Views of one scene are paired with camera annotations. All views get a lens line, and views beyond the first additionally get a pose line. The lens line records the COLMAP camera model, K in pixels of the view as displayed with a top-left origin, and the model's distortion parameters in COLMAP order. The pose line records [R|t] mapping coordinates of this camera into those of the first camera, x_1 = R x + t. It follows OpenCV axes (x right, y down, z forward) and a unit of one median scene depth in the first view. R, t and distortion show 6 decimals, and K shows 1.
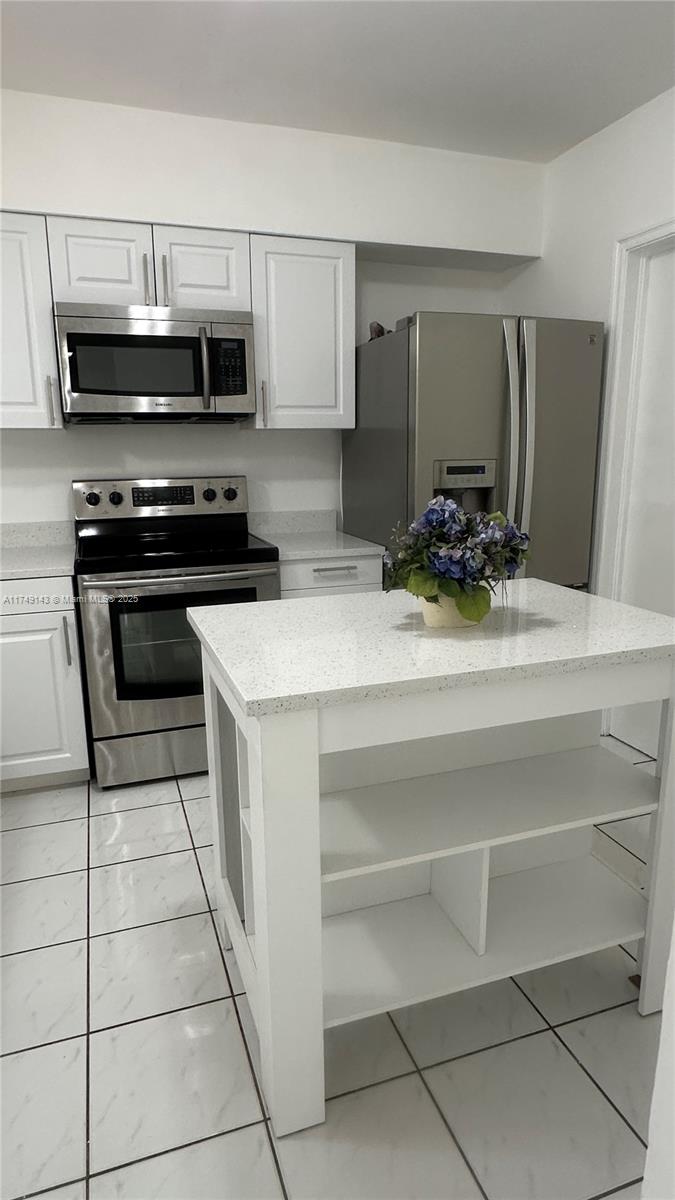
lens RADIAL K [[693.1, 0, 331.2], [0, 693.1, 601.6], [0, 0, 1]] dist [-0.003986, -0.000562]
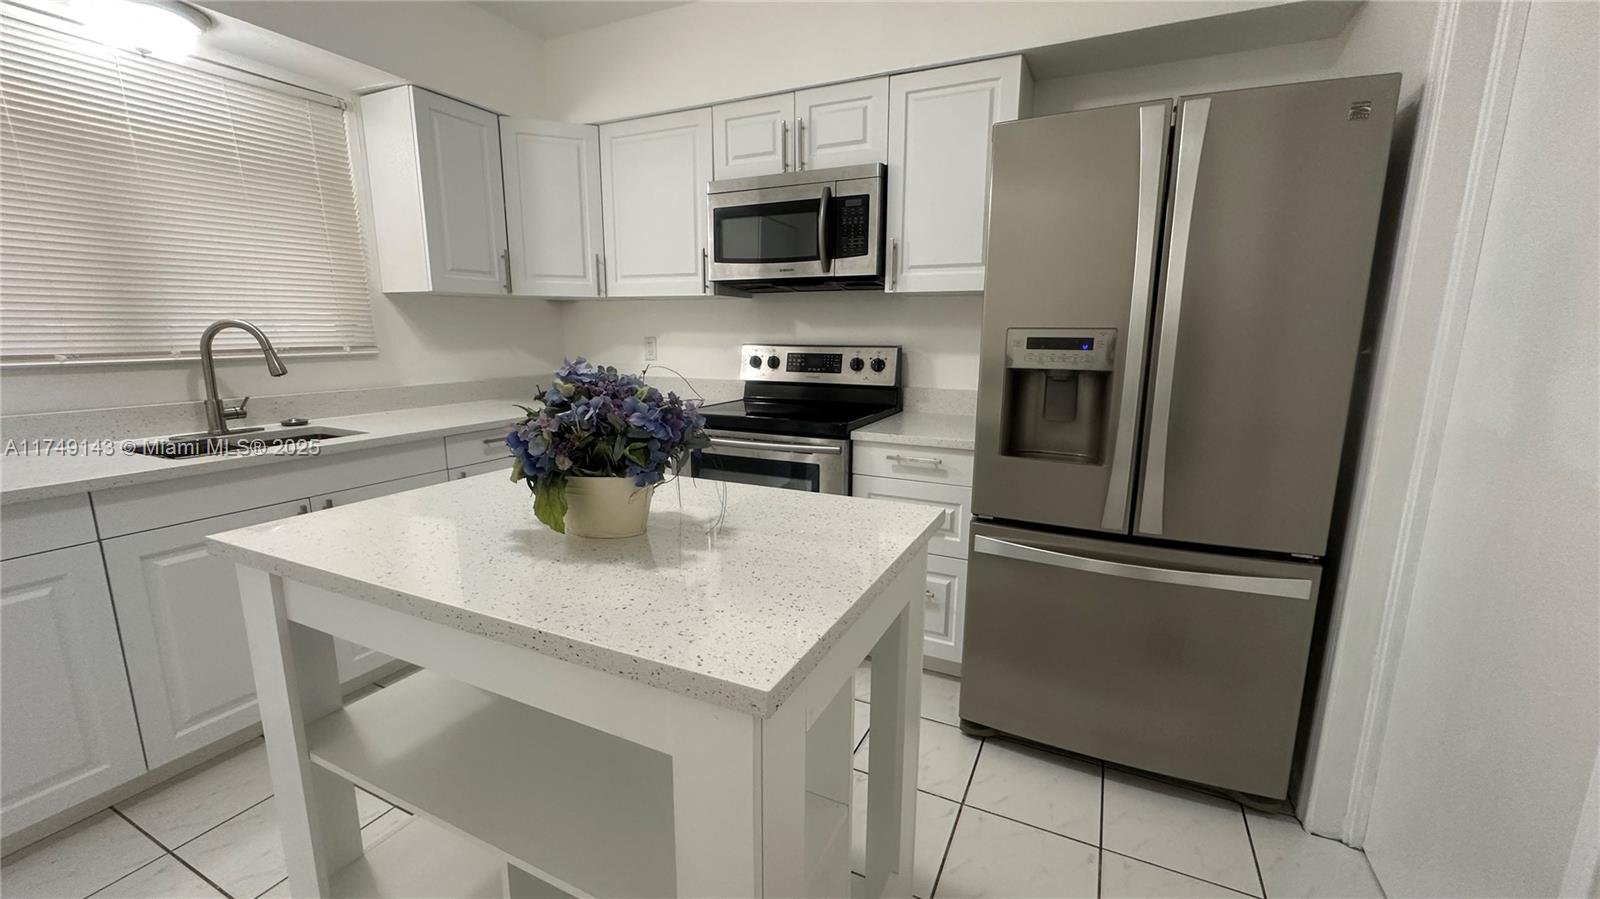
lens RADIAL K [[642.7, 0, 803.2], [0, 642.7, 450.5], [0, 0, 1]] dist [-0.001776, 0.000021]
pose [[0.709198, 0.144647, -0.690011, 0.461391], [-0.166513, 0.985403, 0.035427, -0.066121], [0.685063, 0.089771, 0.722931, 0.377008]]
